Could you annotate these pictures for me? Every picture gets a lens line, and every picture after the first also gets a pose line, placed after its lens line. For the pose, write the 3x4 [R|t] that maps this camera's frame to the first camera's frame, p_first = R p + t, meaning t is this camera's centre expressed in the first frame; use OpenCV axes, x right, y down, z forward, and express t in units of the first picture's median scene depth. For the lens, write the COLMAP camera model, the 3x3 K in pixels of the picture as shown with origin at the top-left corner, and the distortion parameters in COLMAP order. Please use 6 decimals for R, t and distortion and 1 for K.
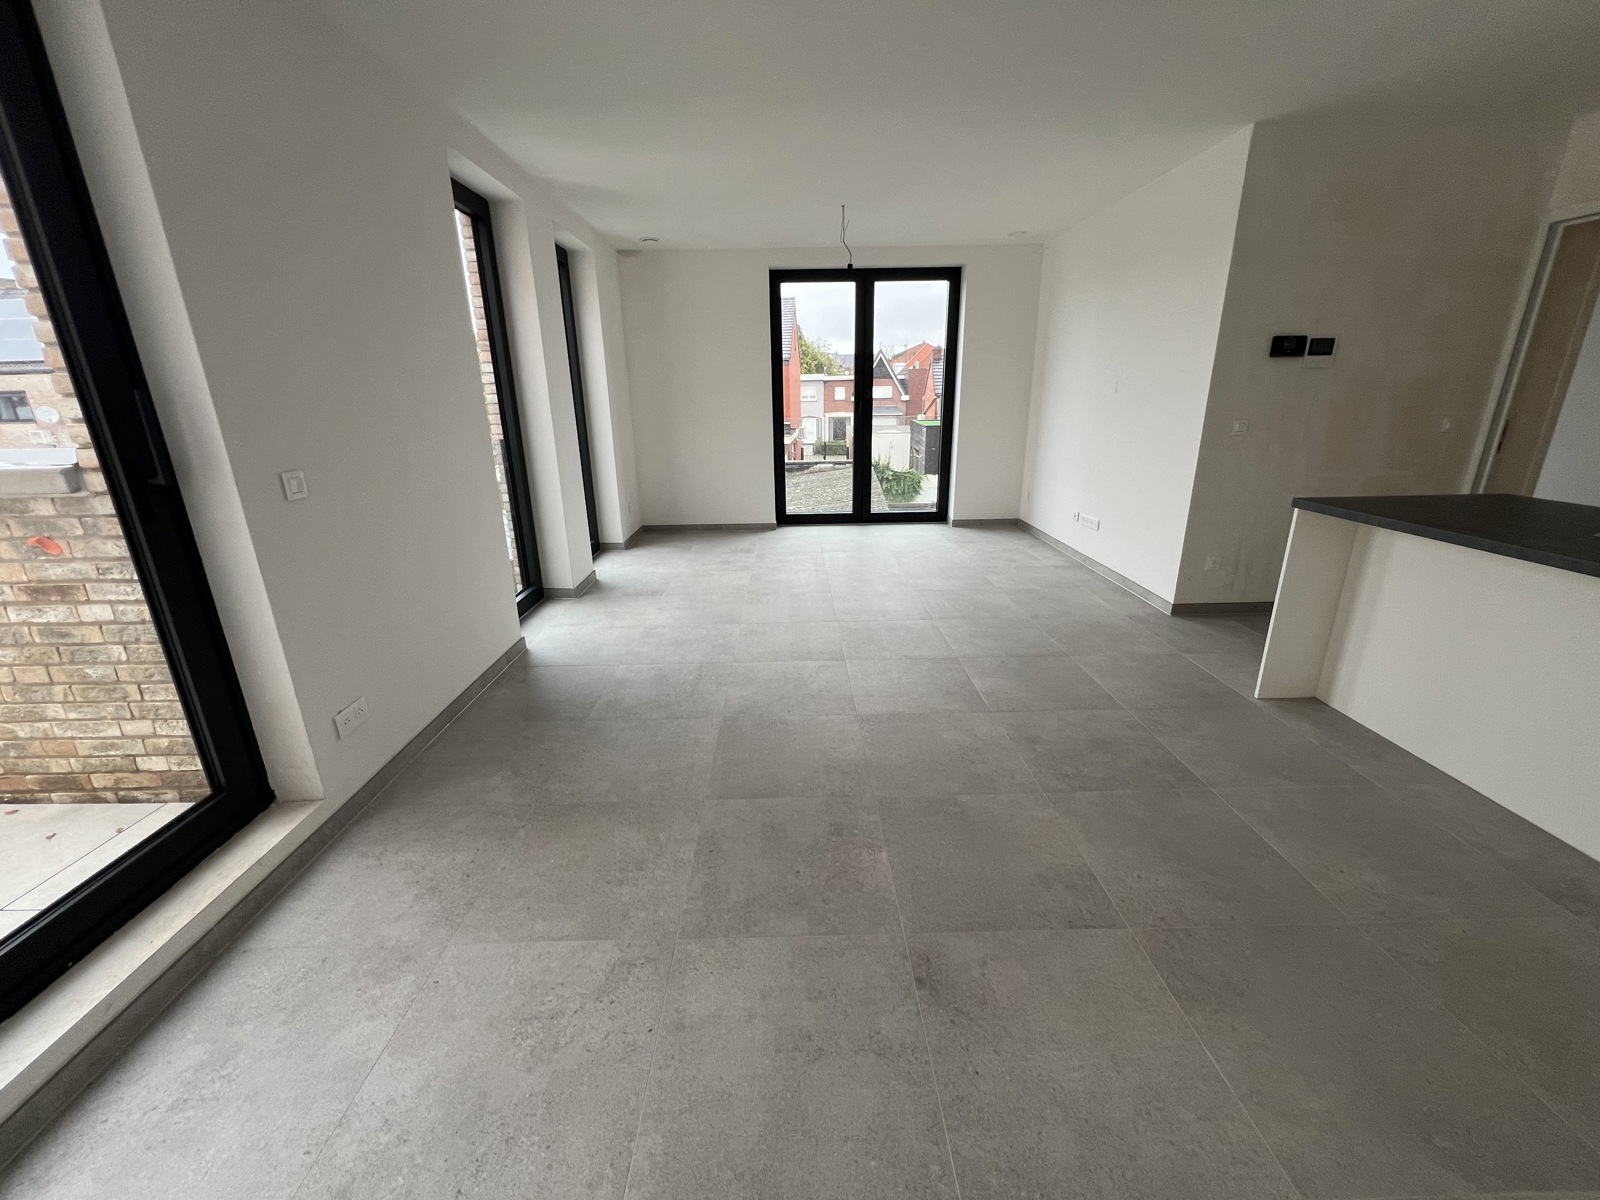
lens RADIAL K [[638.0, 0, 800.0], [0, 638.0, 594.5], [0, 0, 1]] dist [0.000289, -0.000330]
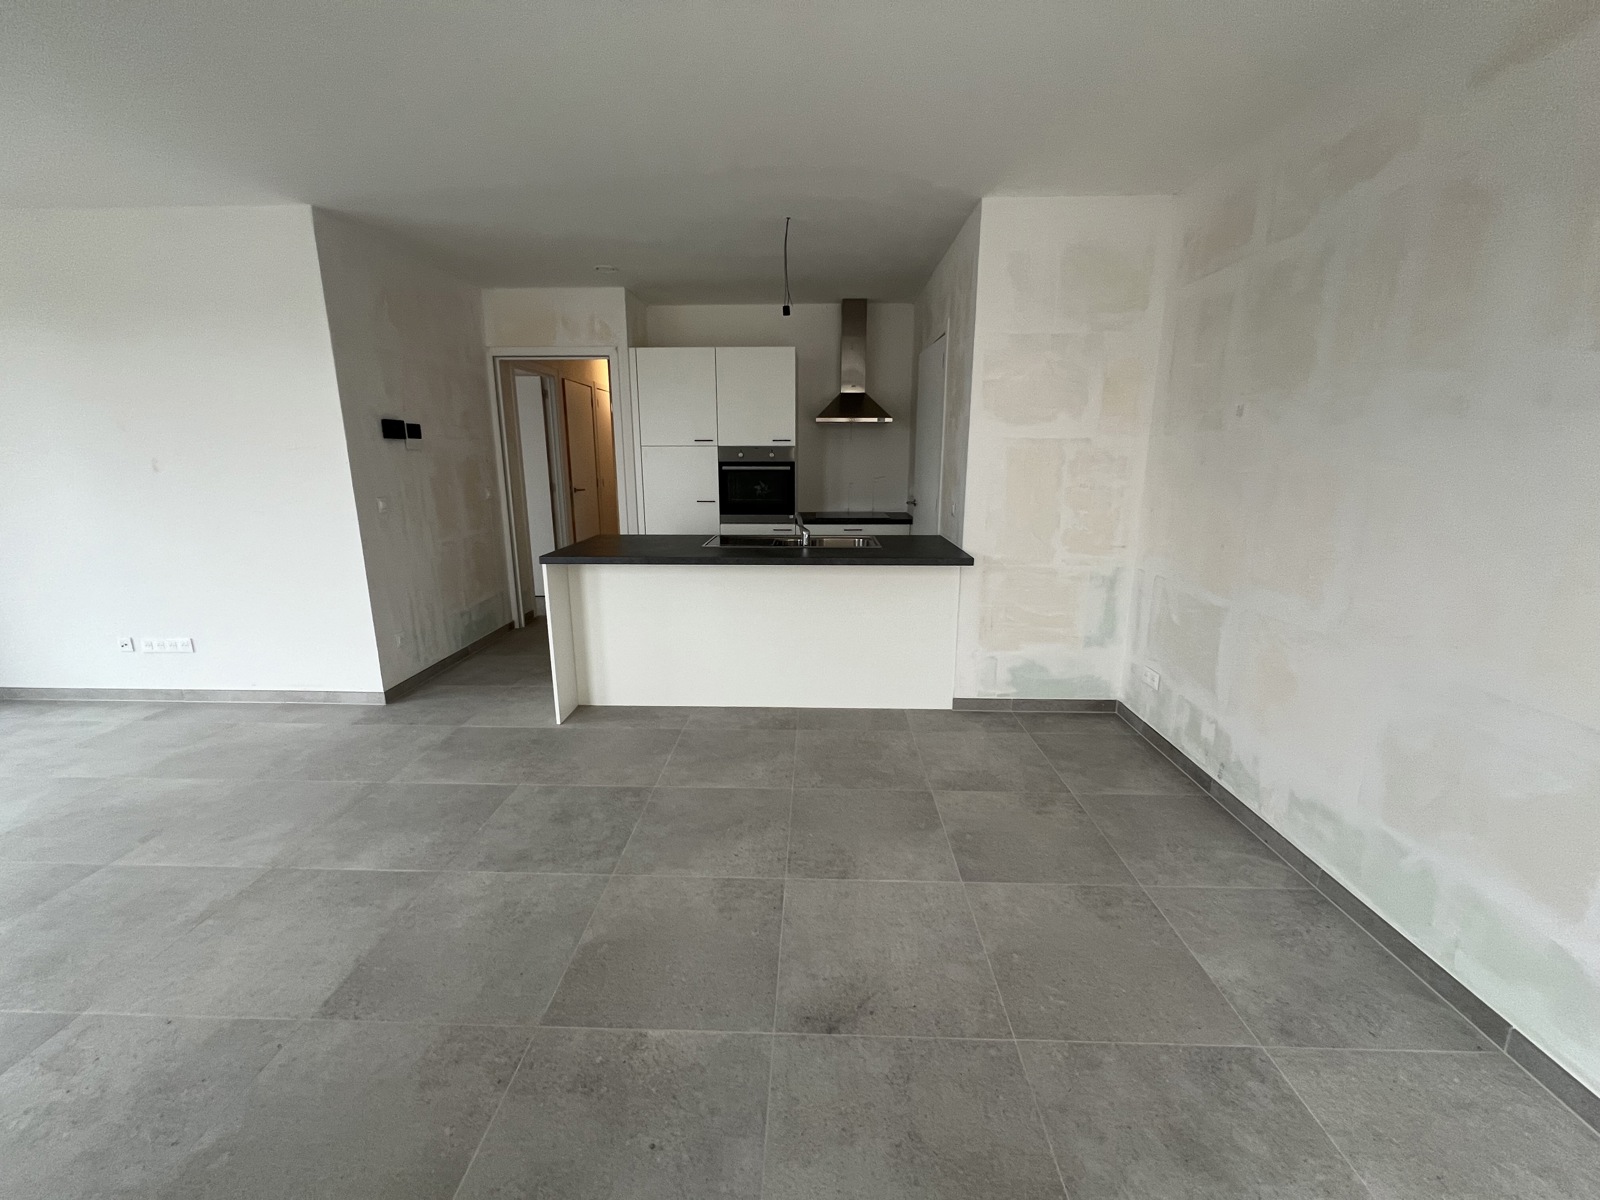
lens RADIAL K [[638.0, 0, 793.7], [0, 638.0, 597.5], [0, 0, 1]] dist [0.000289, -0.000330]
pose [[0.051215, -0.202963, 0.977846, -0.304986], [0.303495, 0.935987, 0.178379, -0.113153], [-0.951456, 0.287636, 0.109535, 0.329602]]
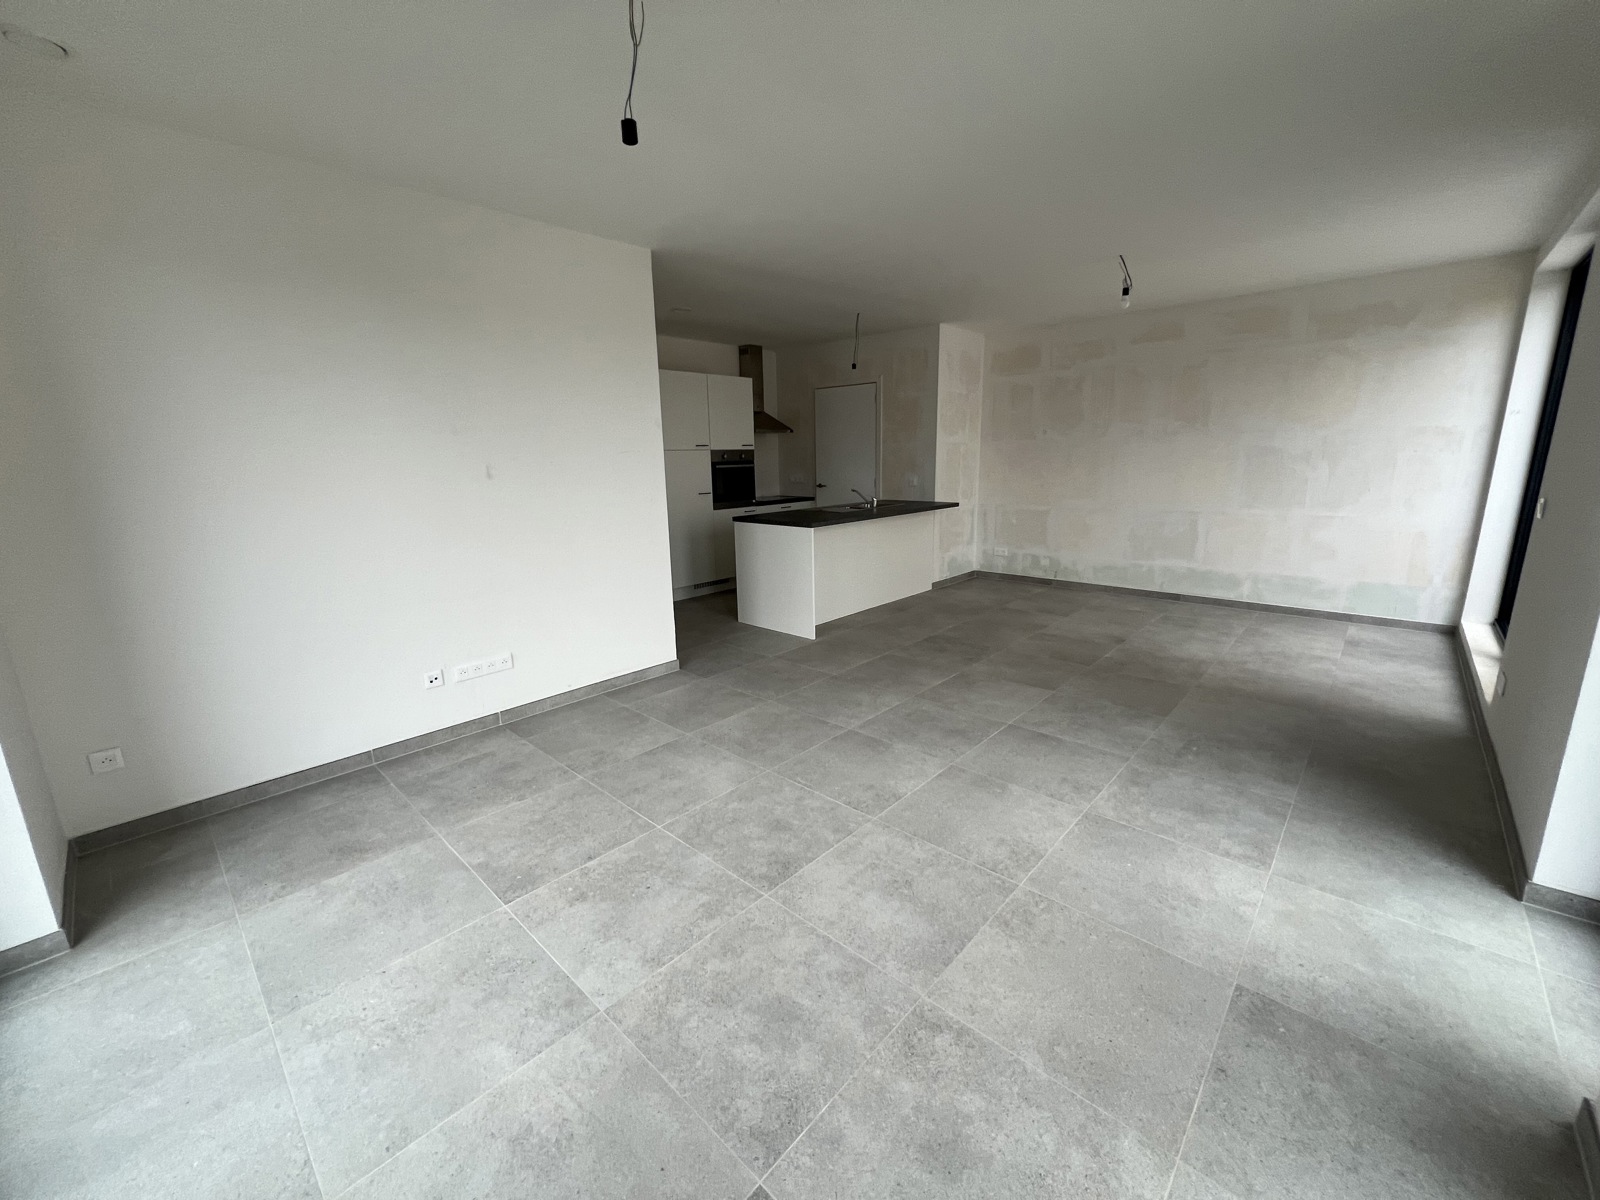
lens RADIAL K [[637.5, 0, 796.7], [0, 637.5, 596.4], [0, 0, 1]] dist [-0.000605, 0.000851]
pose [[-0.717694, -0.119610, 0.686009, -0.339017], [0.243164, 0.880077, 0.407842, -0.541357], [-0.652523, 0.459518, -0.602542, 1.679396]]
